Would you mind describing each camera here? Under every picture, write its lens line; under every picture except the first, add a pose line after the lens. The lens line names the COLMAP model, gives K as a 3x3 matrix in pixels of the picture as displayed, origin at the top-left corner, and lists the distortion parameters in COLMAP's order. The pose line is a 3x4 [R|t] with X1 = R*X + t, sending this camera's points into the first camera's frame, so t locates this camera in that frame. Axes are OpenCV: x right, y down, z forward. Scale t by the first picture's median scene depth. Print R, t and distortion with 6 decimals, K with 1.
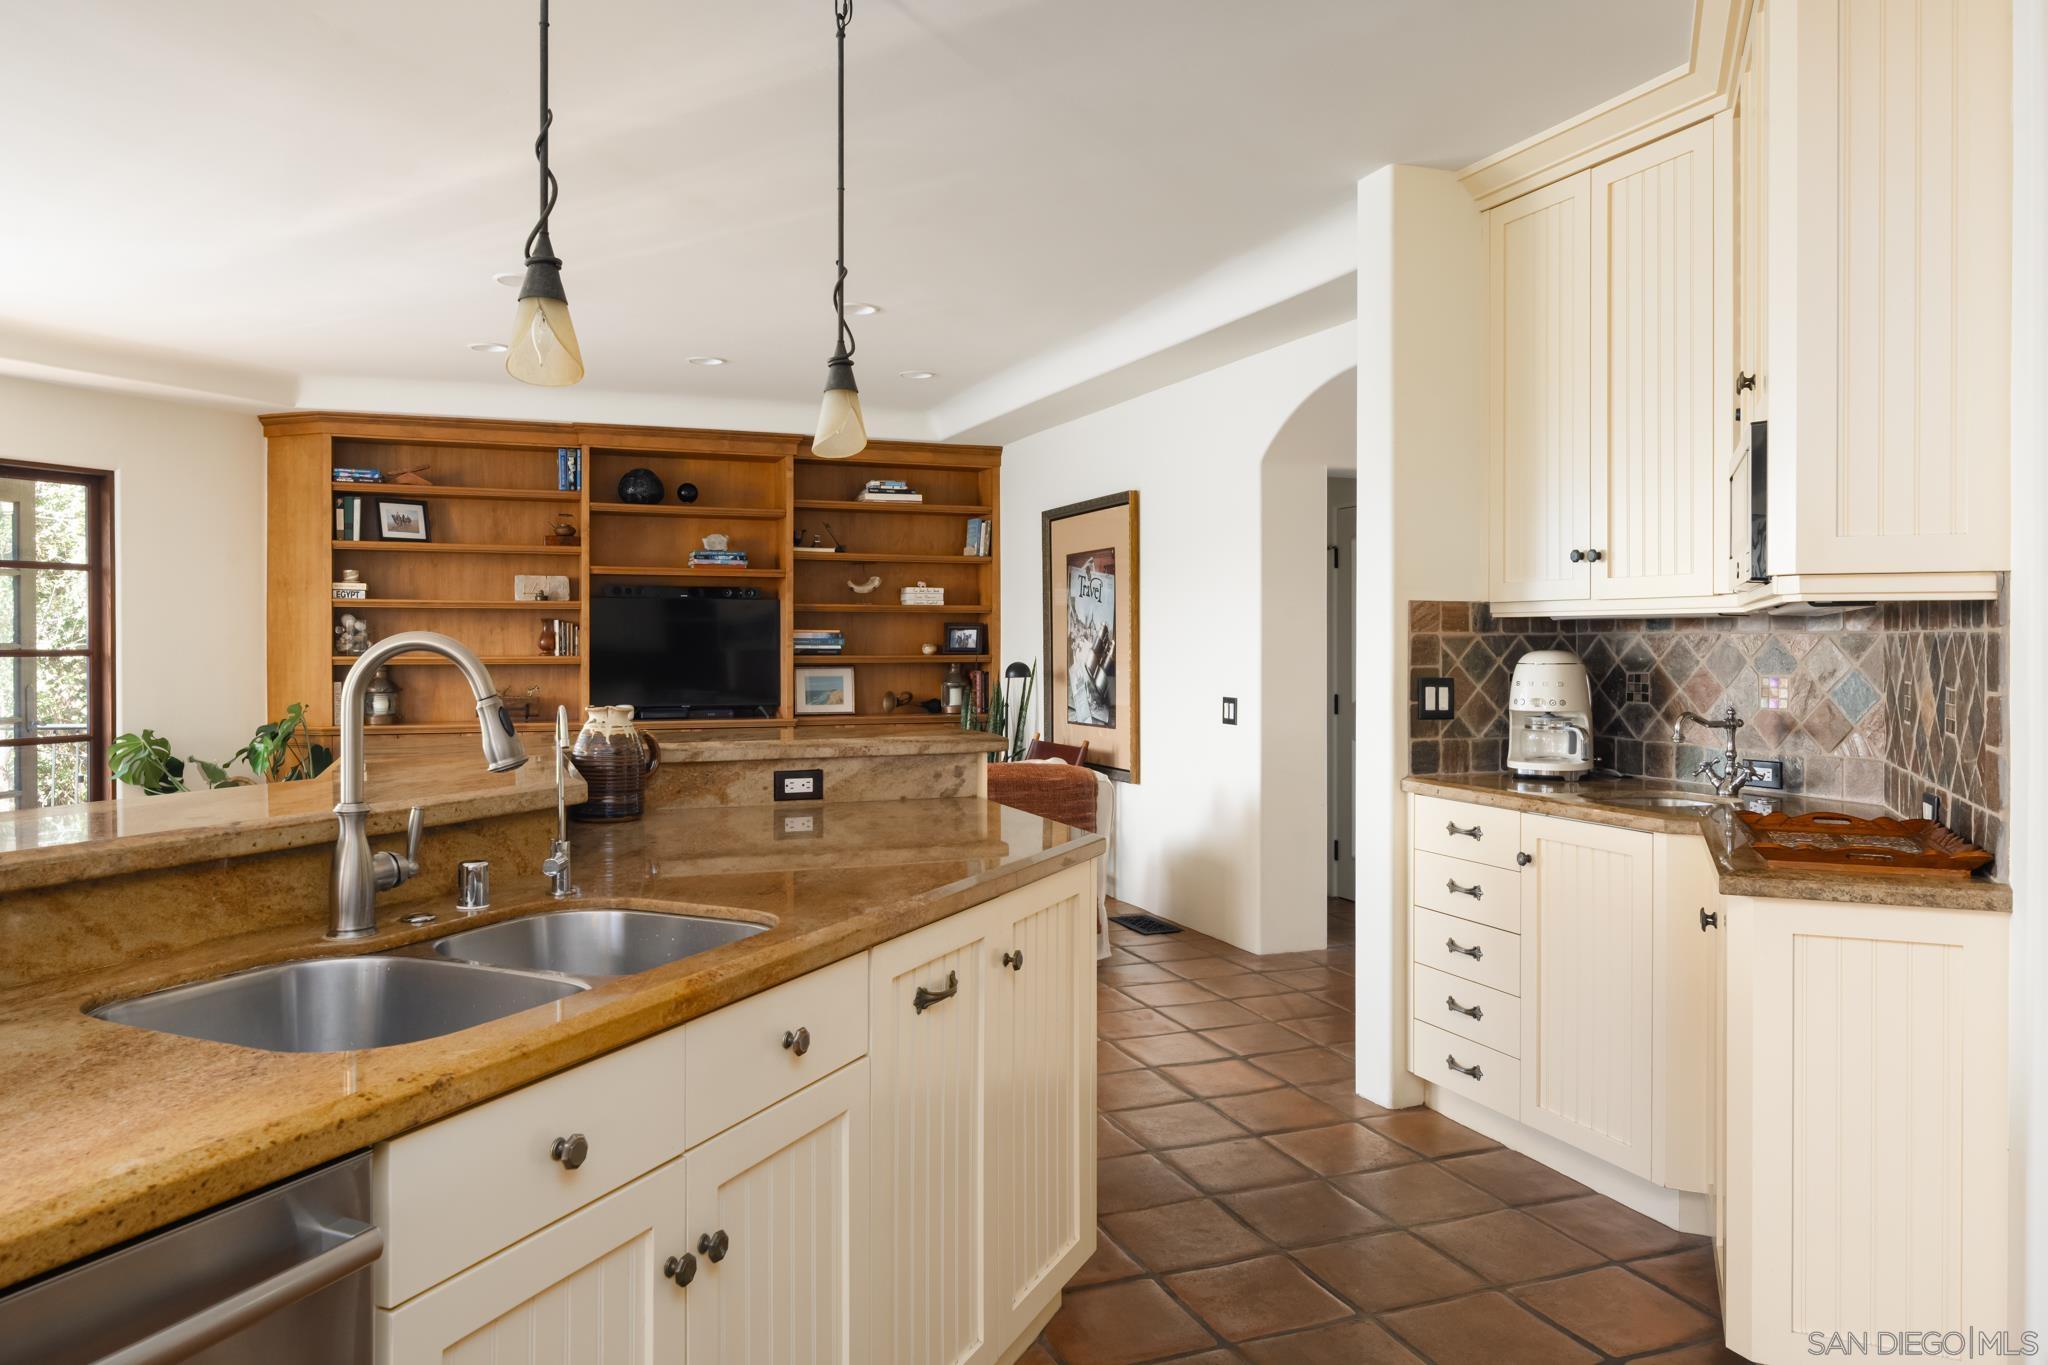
lens RADIAL K [[1402.1, 0, 1024.6], [0, 1402.1, 663.6], [0, 0, 1]] dist [-0.005891, 0.003640]
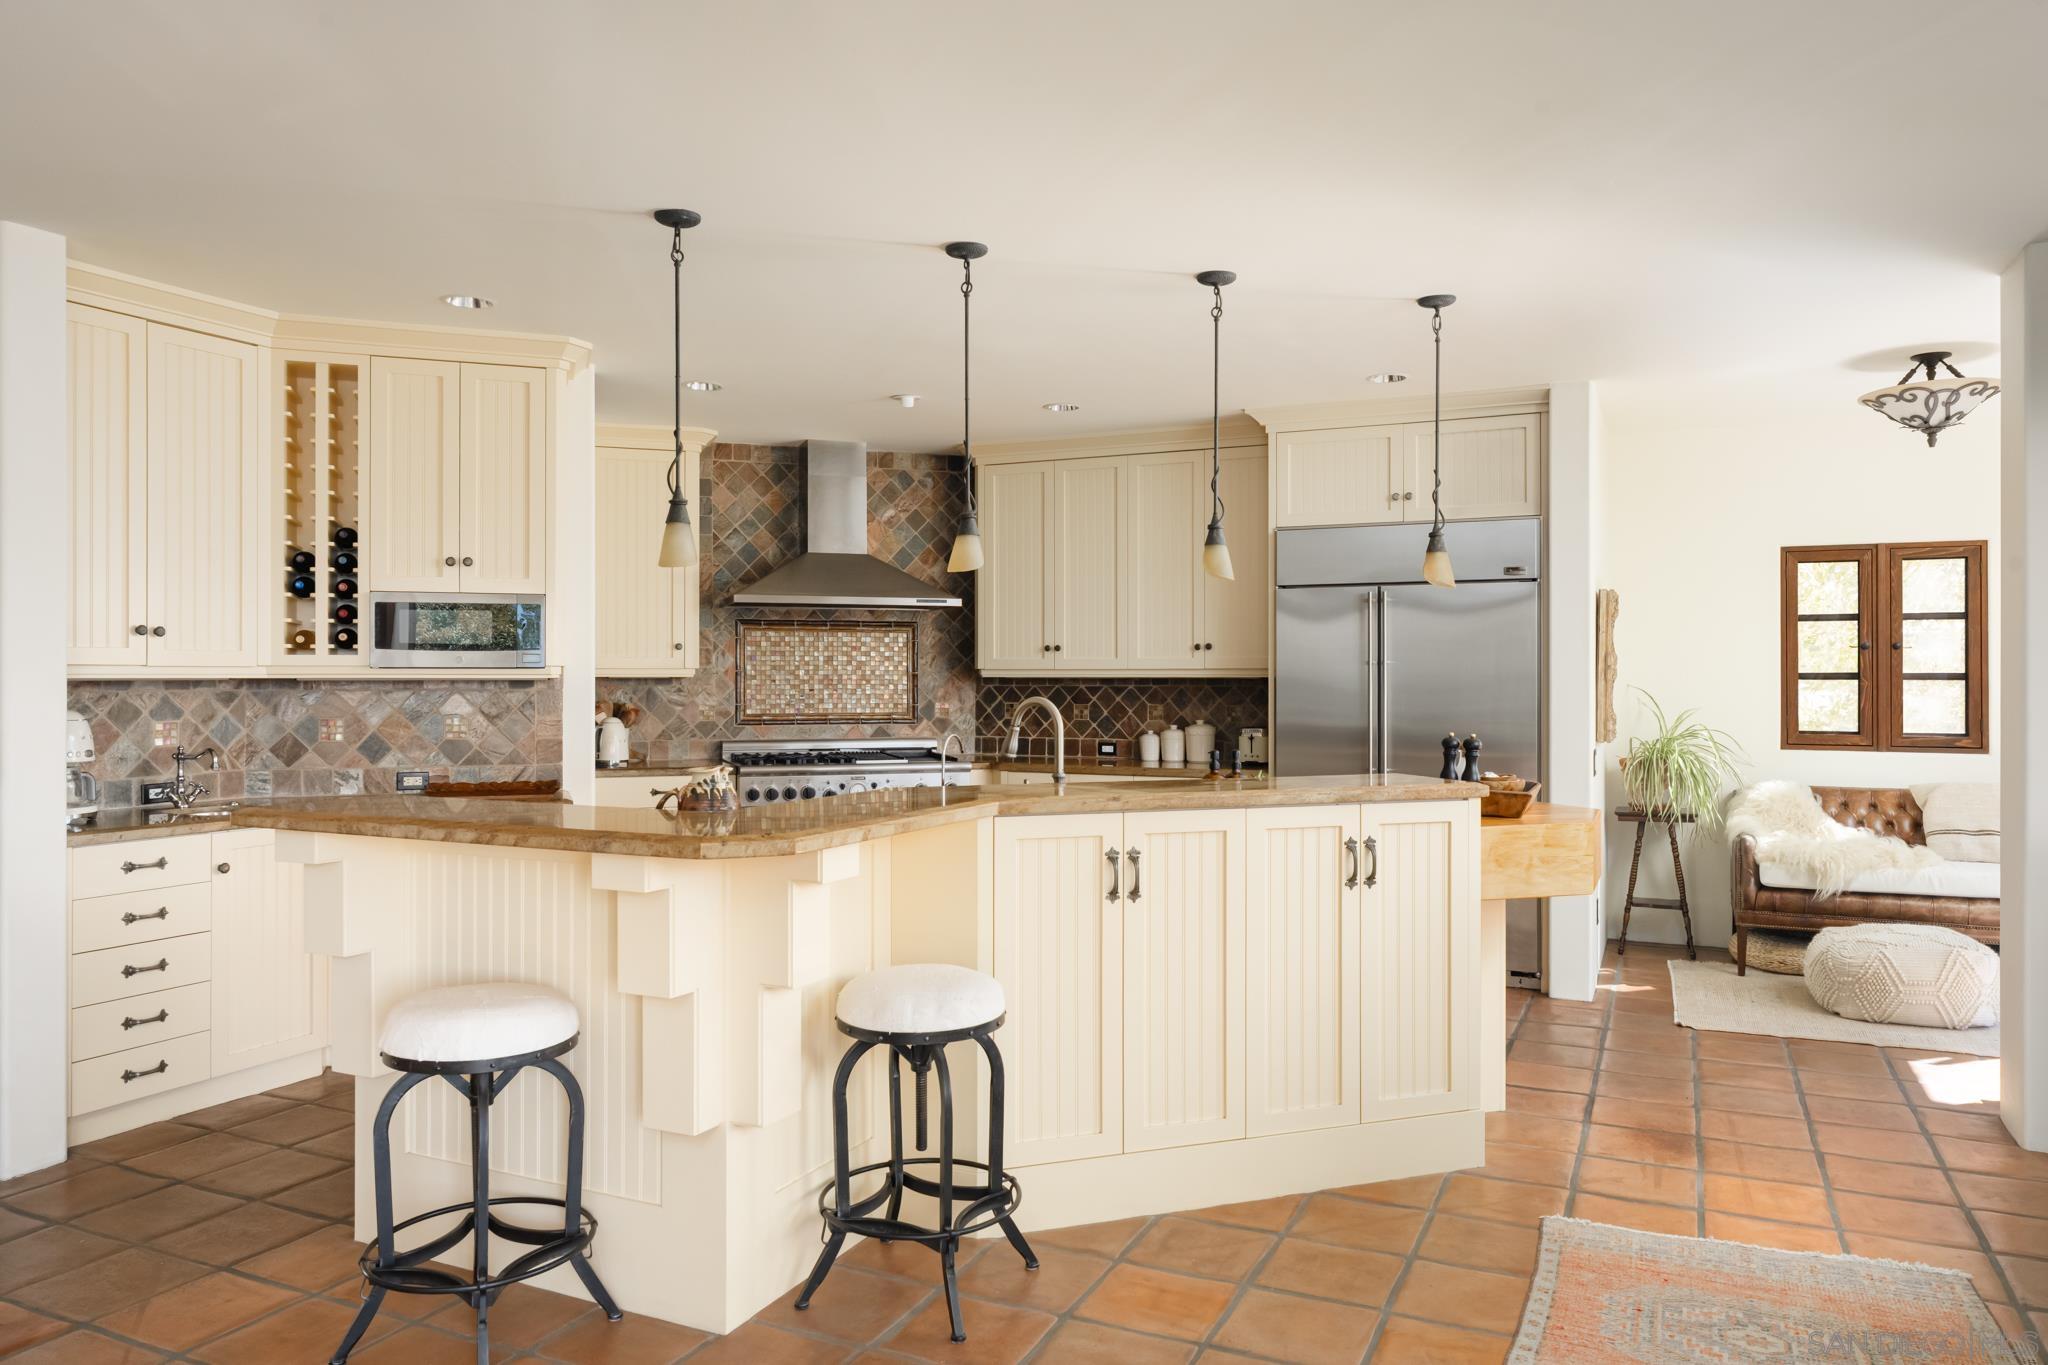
lens RADIAL K [[1402.1, 0, 1041.1], [0, 1402.1, 671.2], [0, 0, 1]] dist [-0.005891, 0.003640]
pose [[-0.680732, -0.002340, 0.732528, -0.557997], [0.007541, 0.999920, 0.010202, -0.025477], [-0.732493, 0.012469, -0.680660, 0.669685]]
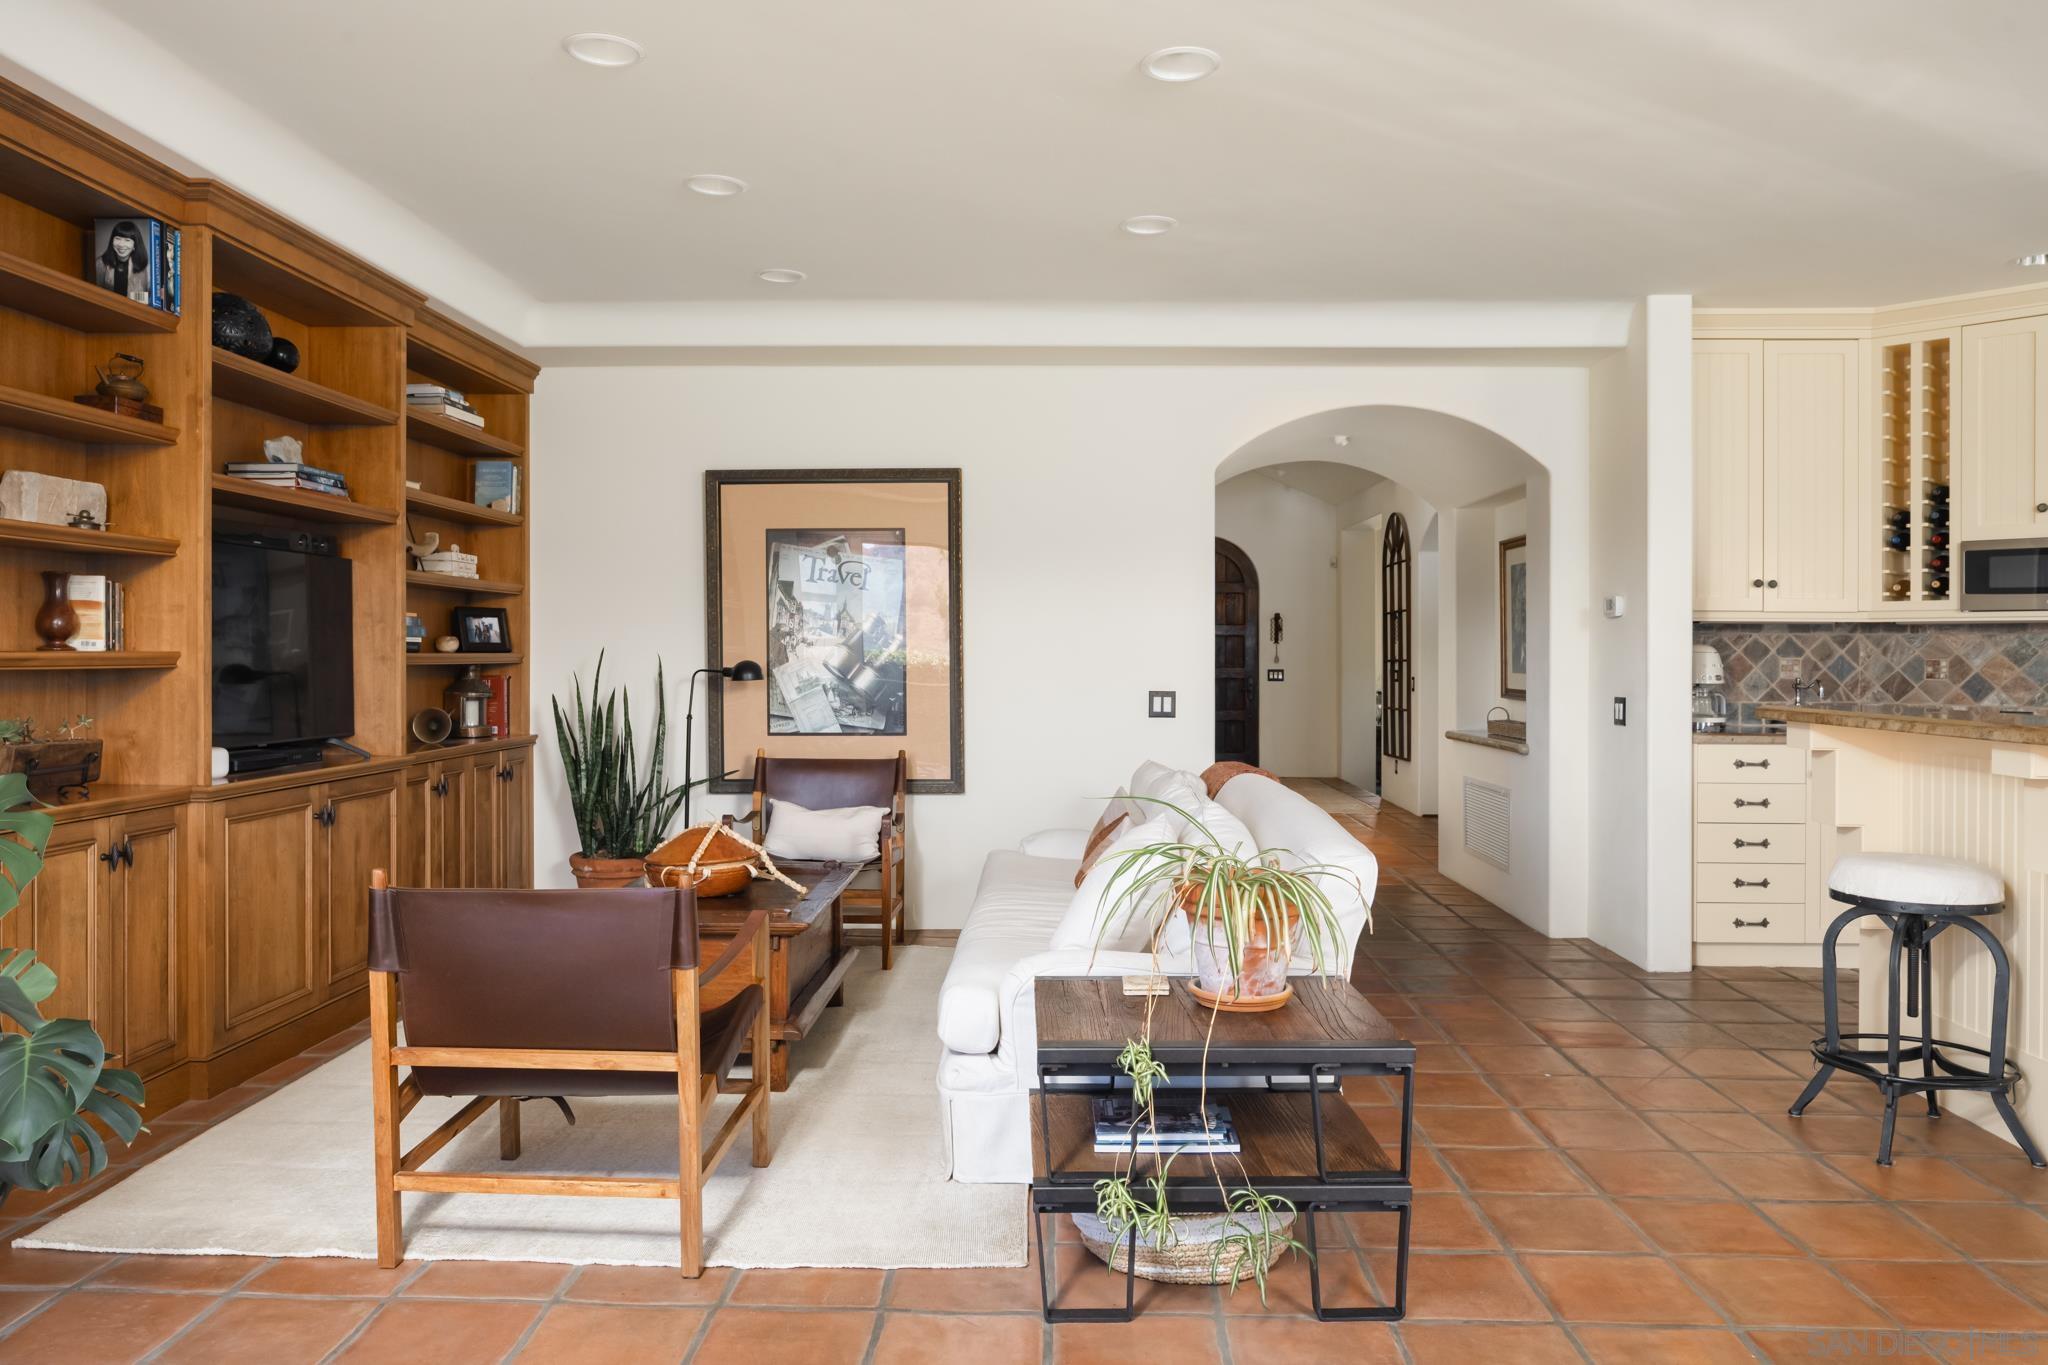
lens RADIAL K [[1402.1, 0, 1039.3], [0, 1402.1, 665.4], [0, 0, 1]] dist [-0.005891, 0.003640]
pose [[0.396700, -0.005537, 0.917932, -0.731127], [0.010211, 0.999947, 0.001619, 0.002312], [-0.917892, 0.008731, 0.396735, 0.594937]]
